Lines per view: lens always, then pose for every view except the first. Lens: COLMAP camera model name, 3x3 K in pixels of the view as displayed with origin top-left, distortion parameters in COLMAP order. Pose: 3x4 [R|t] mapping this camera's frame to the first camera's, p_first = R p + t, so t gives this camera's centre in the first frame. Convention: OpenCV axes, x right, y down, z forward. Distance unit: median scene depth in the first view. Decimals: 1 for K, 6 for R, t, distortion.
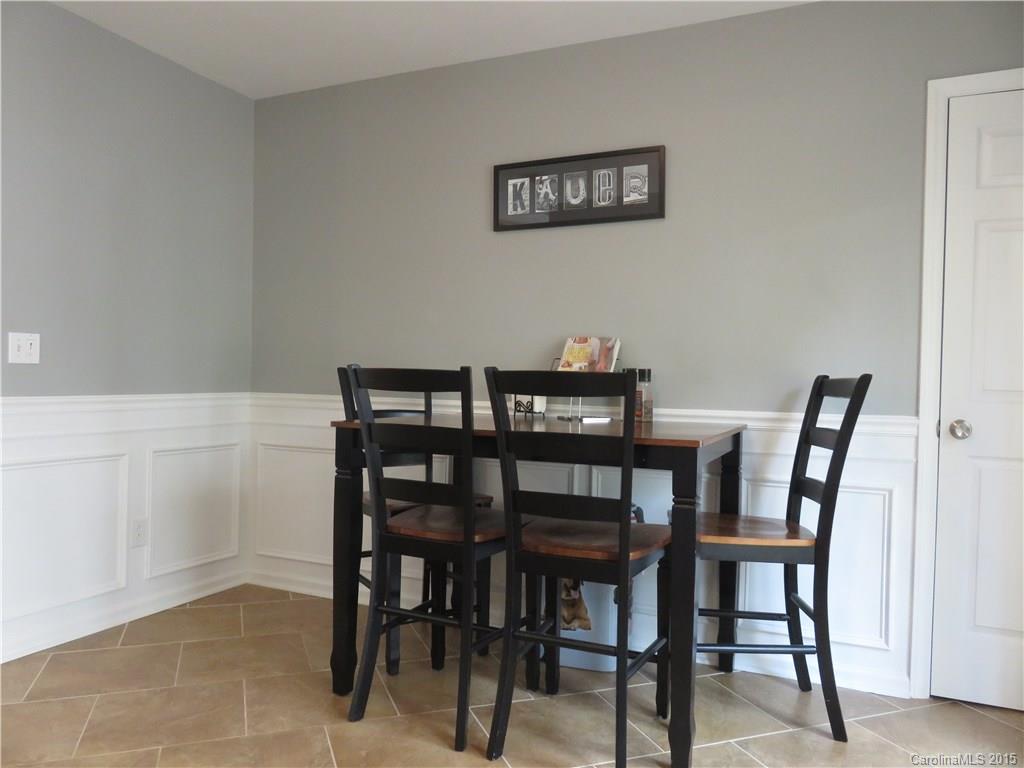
lens RADIAL K [[759.0, 0, 510.2], [0, 759.0, 381.6], [0, 0, 1]] dist [0.025326, 0.000876]
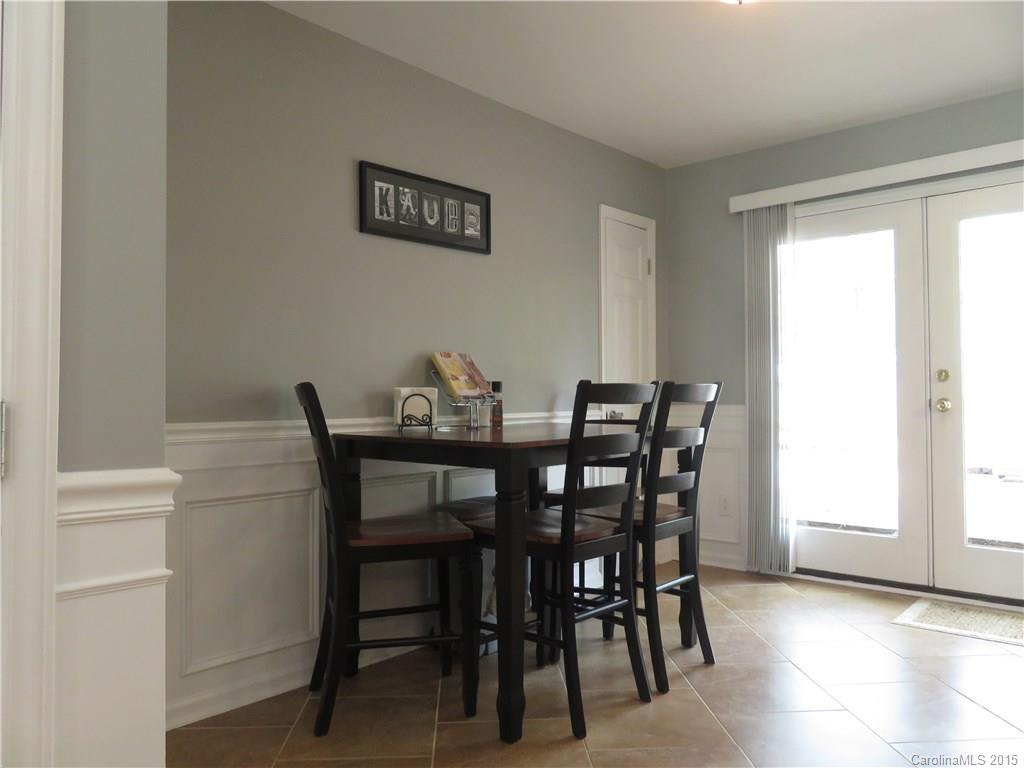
lens RADIAL K [[759.0, 0, 511.1], [0, 759.0, 386.1], [0, 0, 1]] dist [0.025326, 0.000876]
pose [[0.304066, -0.013088, 0.952561, -0.874483], [0.016942, 0.999822, 0.008330, -0.017611], [-0.952500, 0.013605, 0.304233, 0.574815]]
